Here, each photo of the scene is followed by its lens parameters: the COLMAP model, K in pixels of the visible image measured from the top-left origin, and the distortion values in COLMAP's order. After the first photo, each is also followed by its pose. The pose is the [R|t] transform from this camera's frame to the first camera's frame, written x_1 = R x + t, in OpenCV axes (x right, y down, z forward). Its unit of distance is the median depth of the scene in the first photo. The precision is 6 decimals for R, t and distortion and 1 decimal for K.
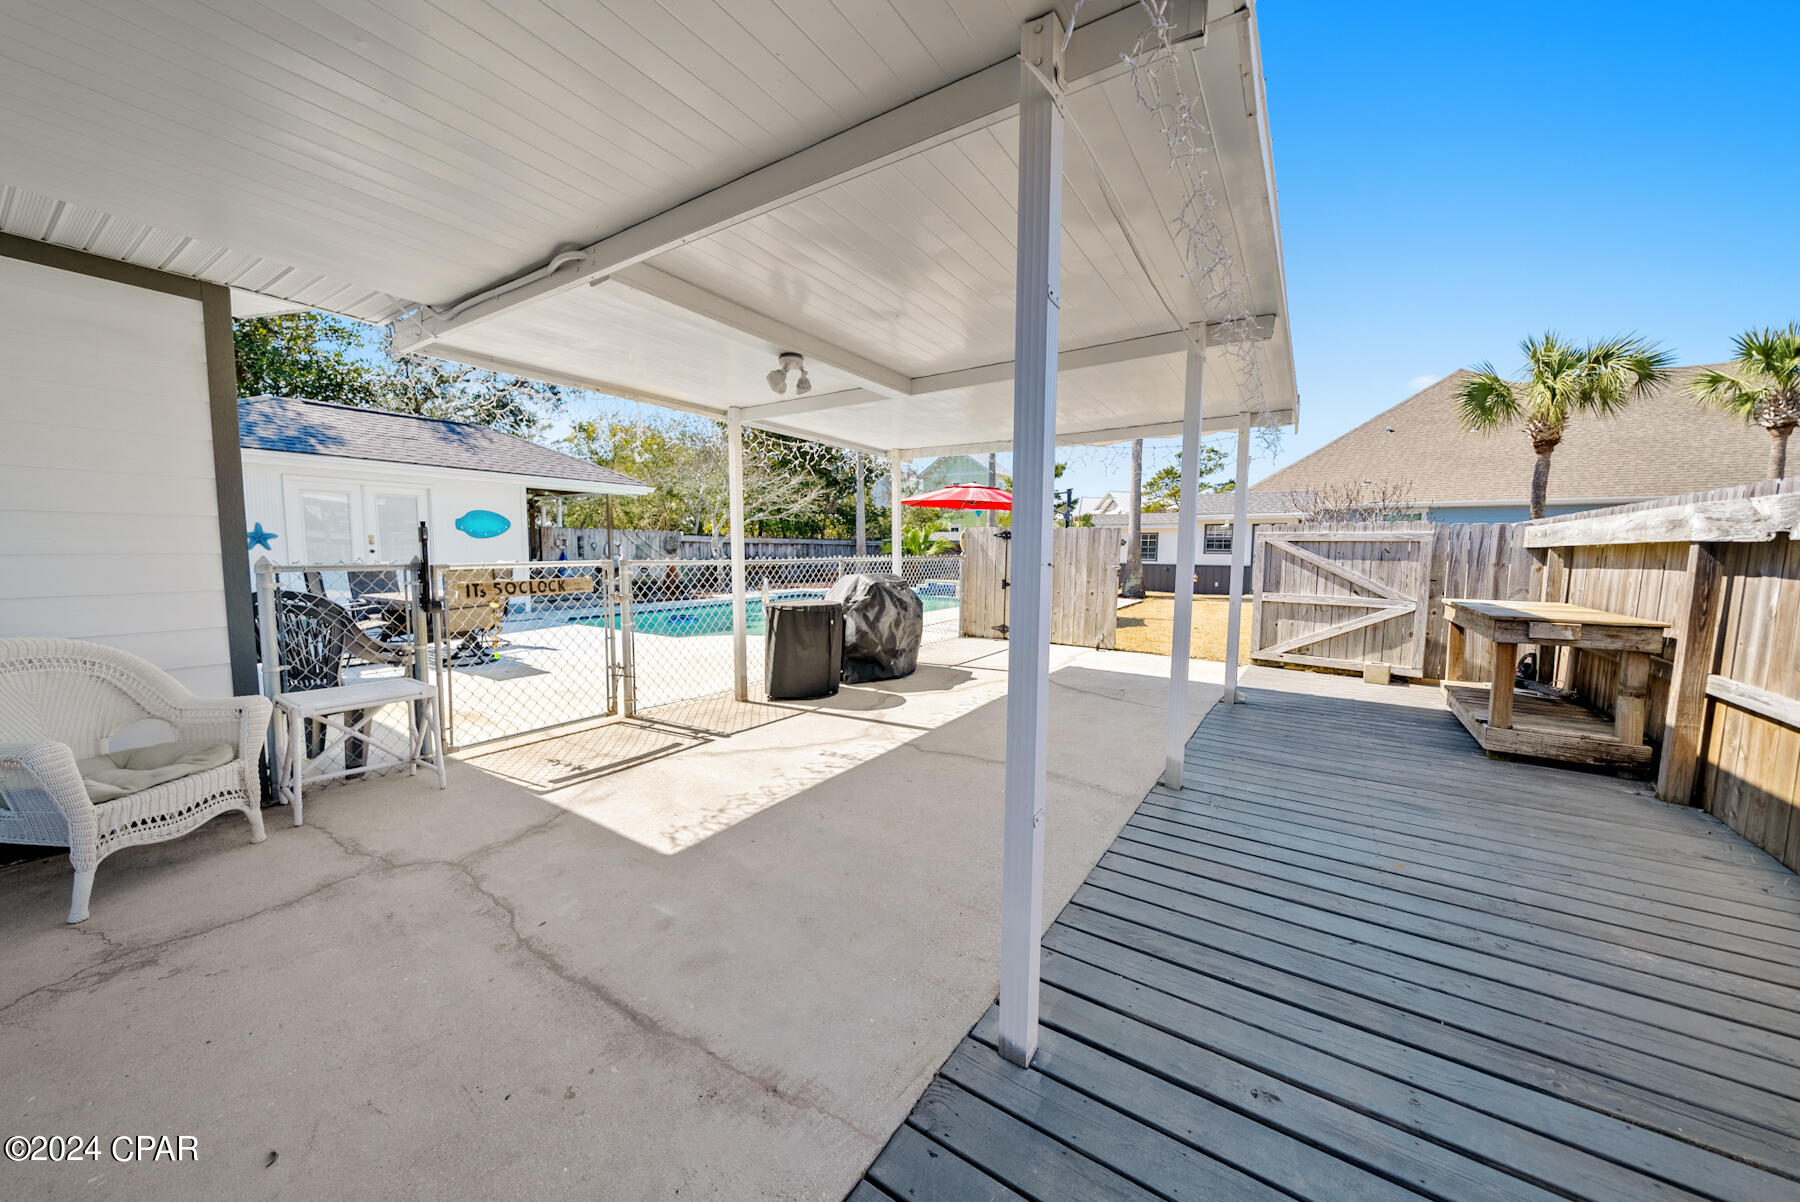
lens RADIAL K [[630.4, 0, 887.3], [0, 630.4, 594.7], [0, 0, 1]] dist [-0.002811, -0.000158]
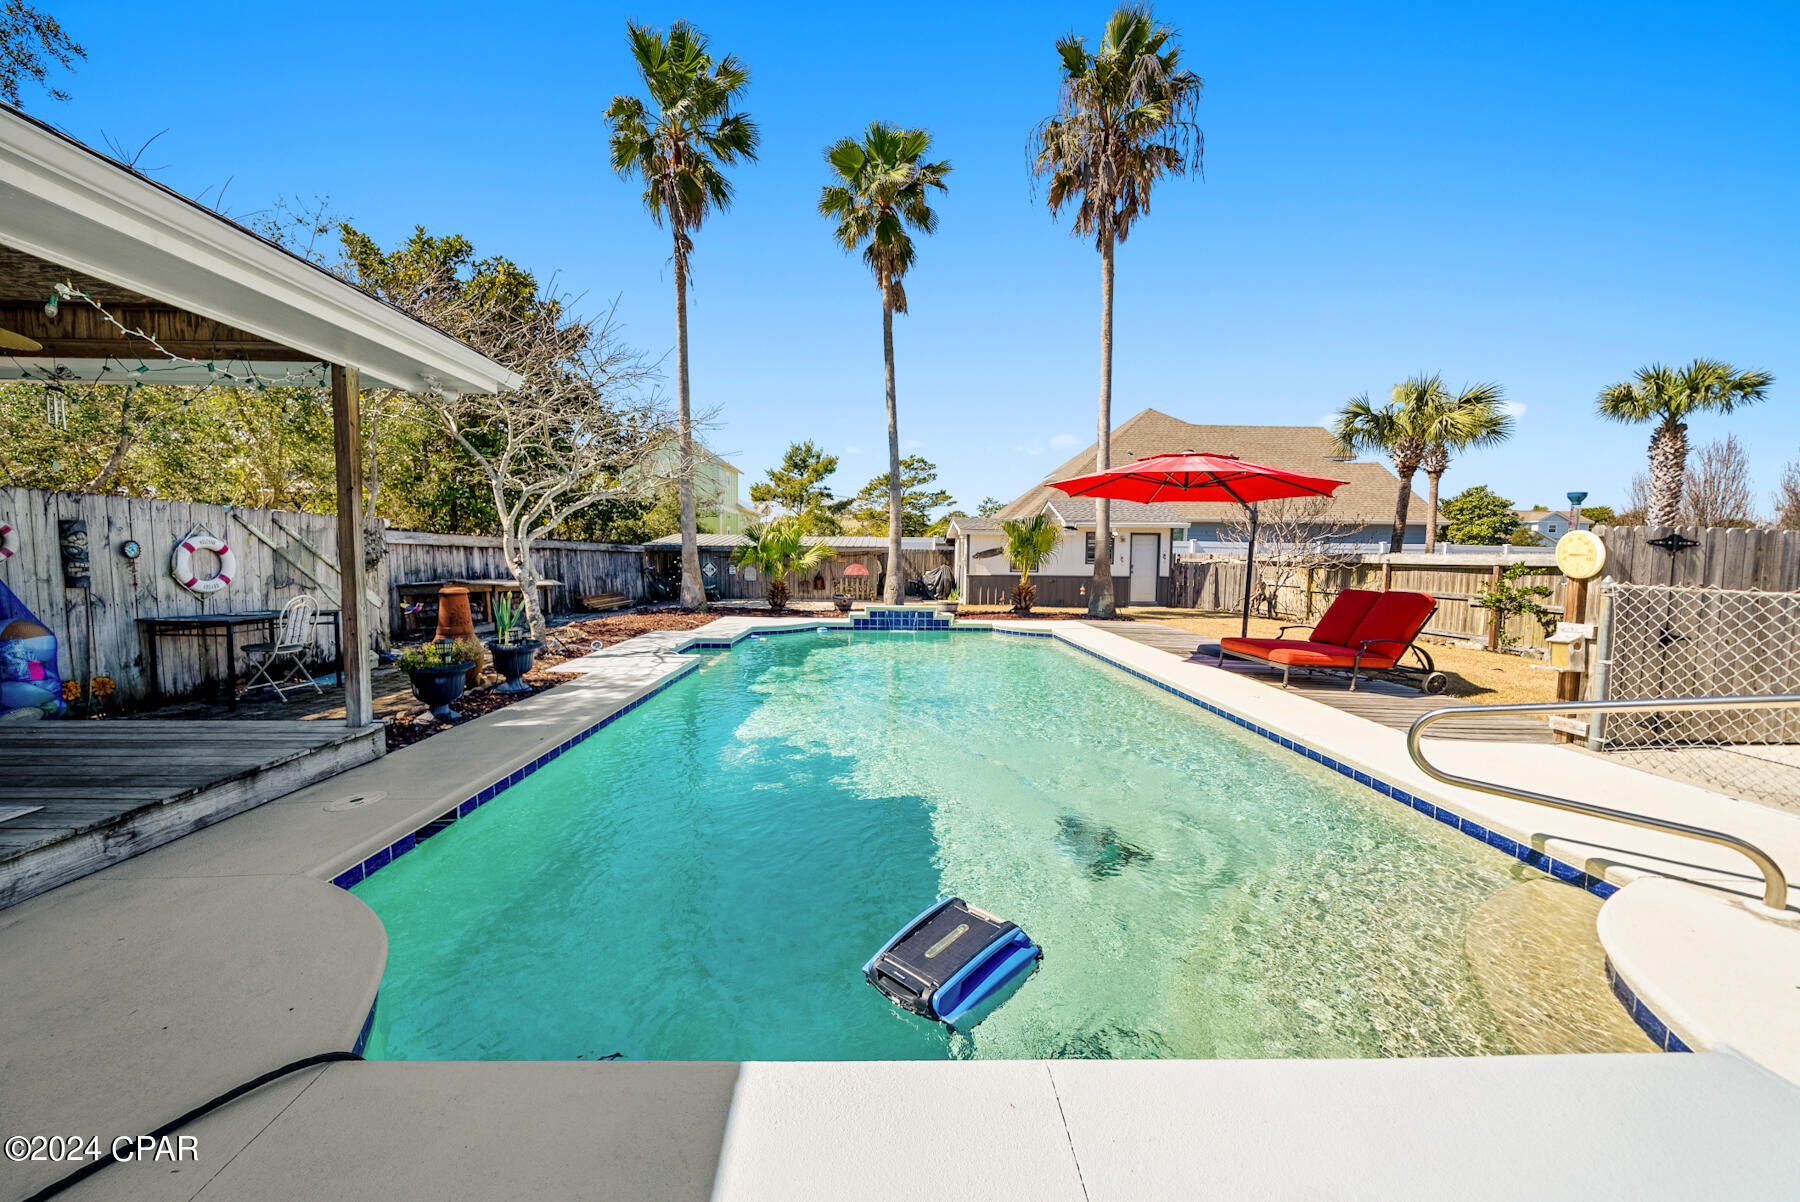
lens RADIAL K [[630.4, 0, 897.2], [0, 630.4, 600.6], [0, 0, 1]] dist [-0.002811, -0.000158]
pose [[0.808918, -0.038131, 0.586683, -0.485180], [0.038136, 0.999196, 0.012360, -0.060259], [-0.586683, 0.012376, 0.809722, 0.743287]]
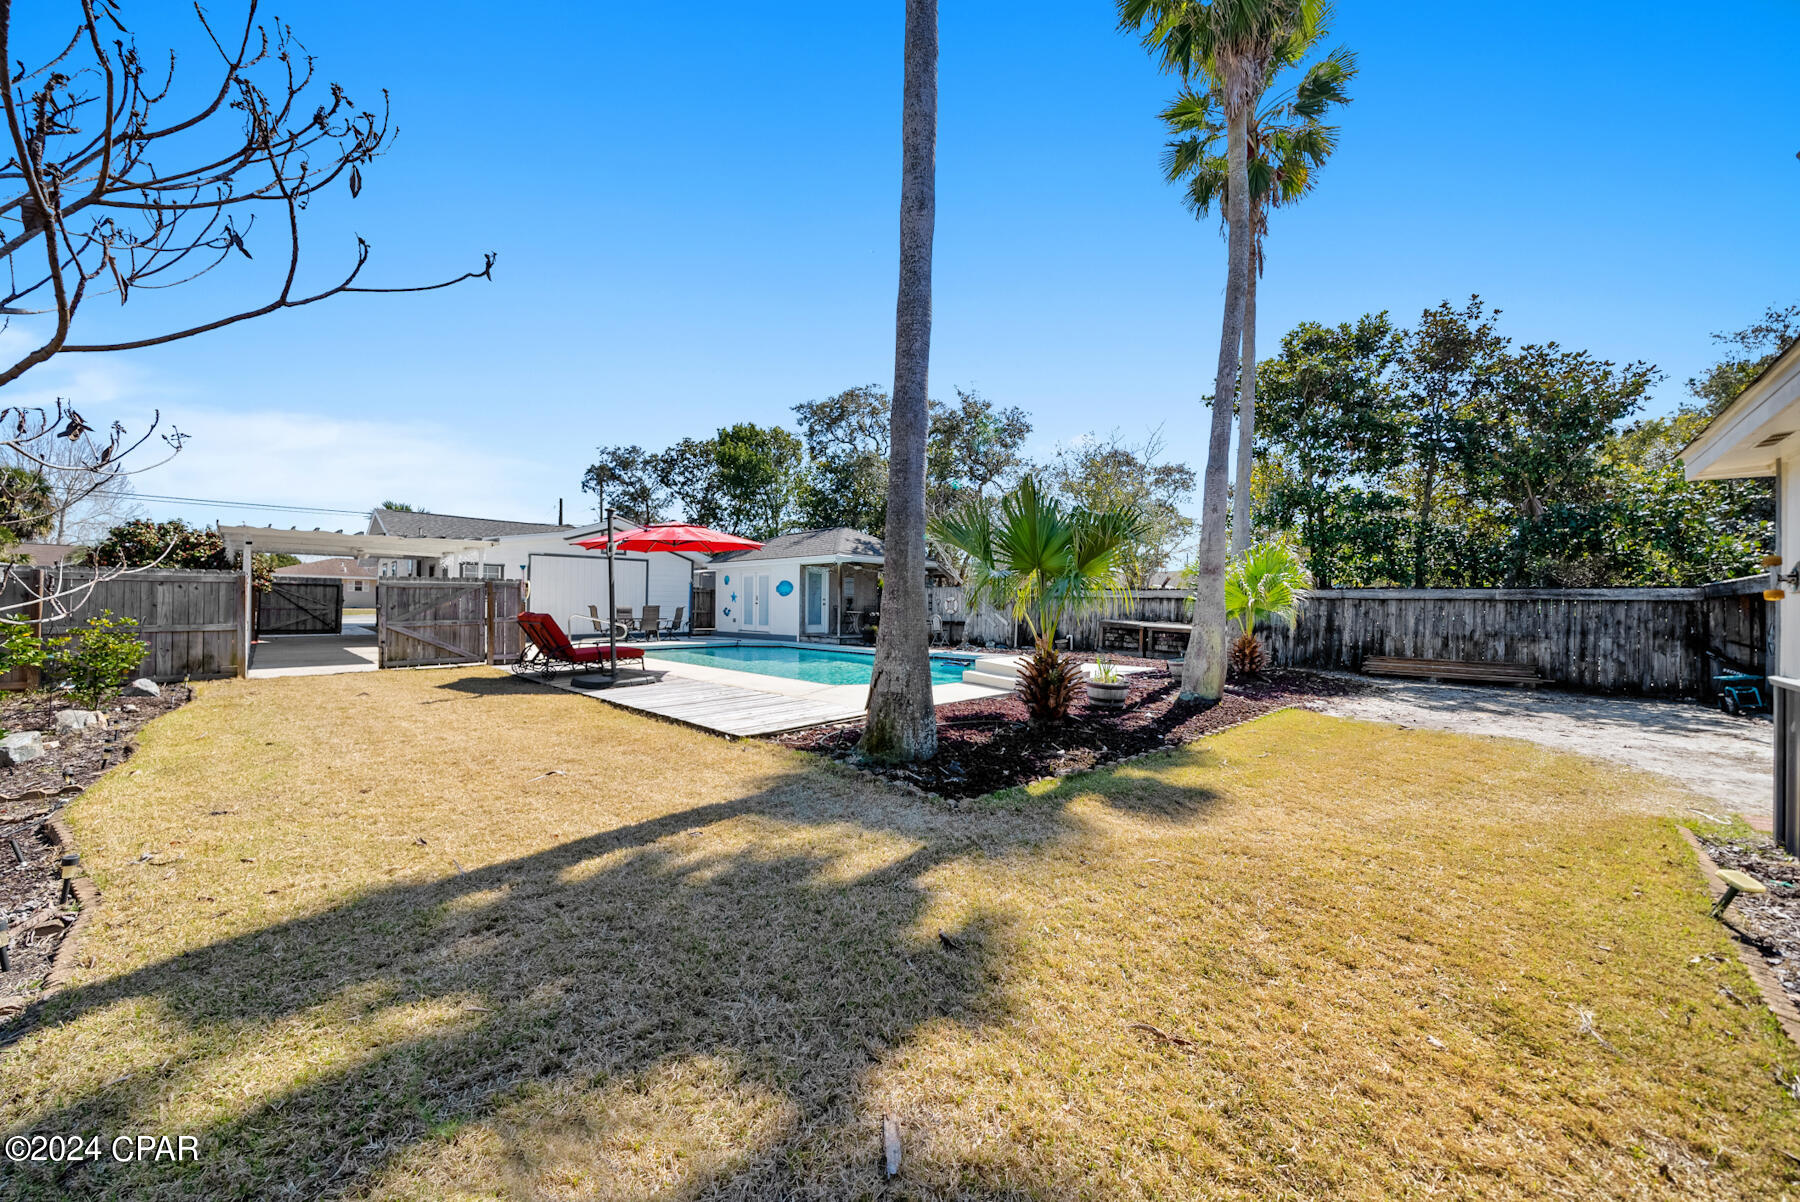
lens RADIAL K [[630.4, 0, 894.8], [0, 630.4, 605.4], [0, 0, 1]] dist [-0.002811, -0.000158]
pose [[-0.166830, -0.007136, -0.985960, 1.034707], [-0.086052, 0.996264, 0.007350, -0.103598], [0.982223, 0.086070, -0.166821, 1.593125]]
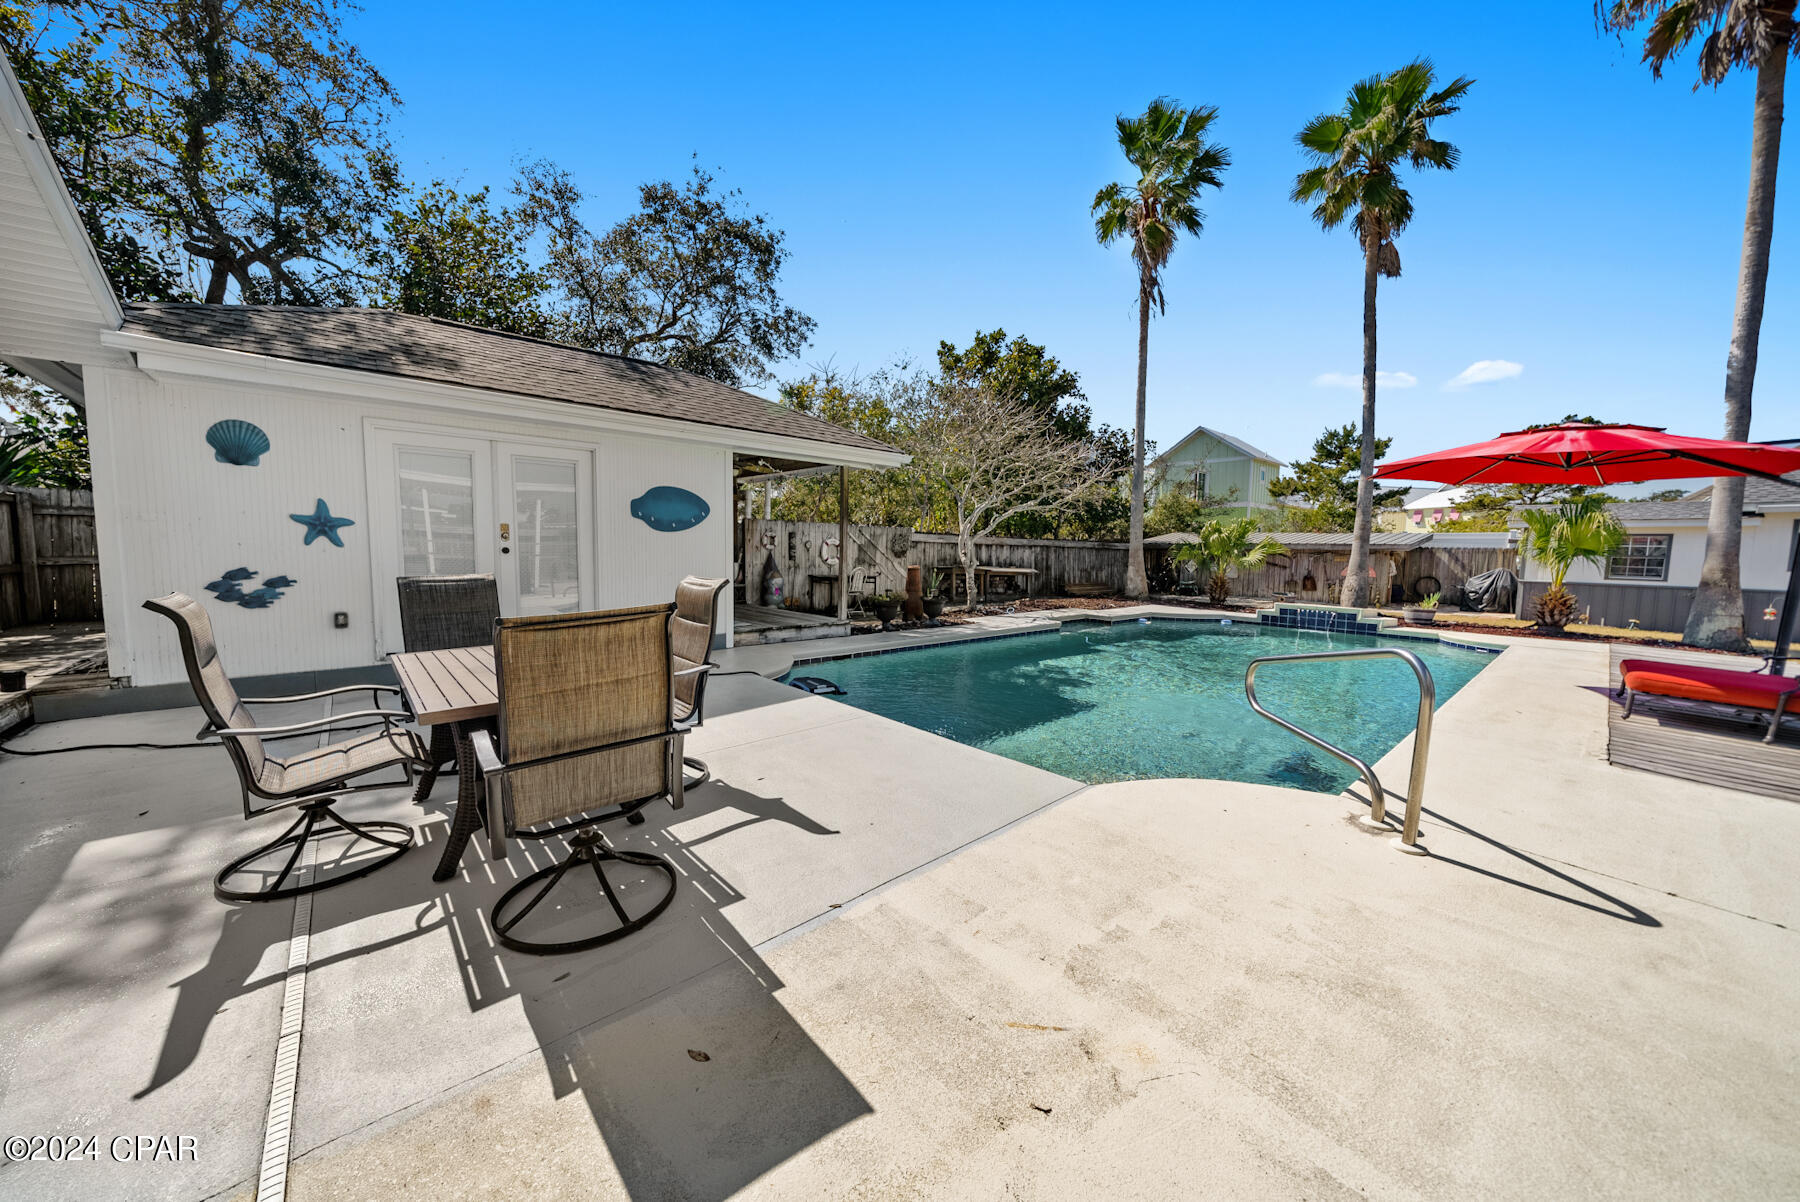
lens RADIAL K [[630.4, 0, 886.4], [0, 630.4, 597.6], [0, 0, 1]] dist [-0.002811, -0.000158]
pose [[0.967598, 0.031957, -0.250467, -0.272910], [-0.031558, 0.999486, 0.005610, -0.034030], [0.250518, 0.002476, 0.968109, 0.444767]]
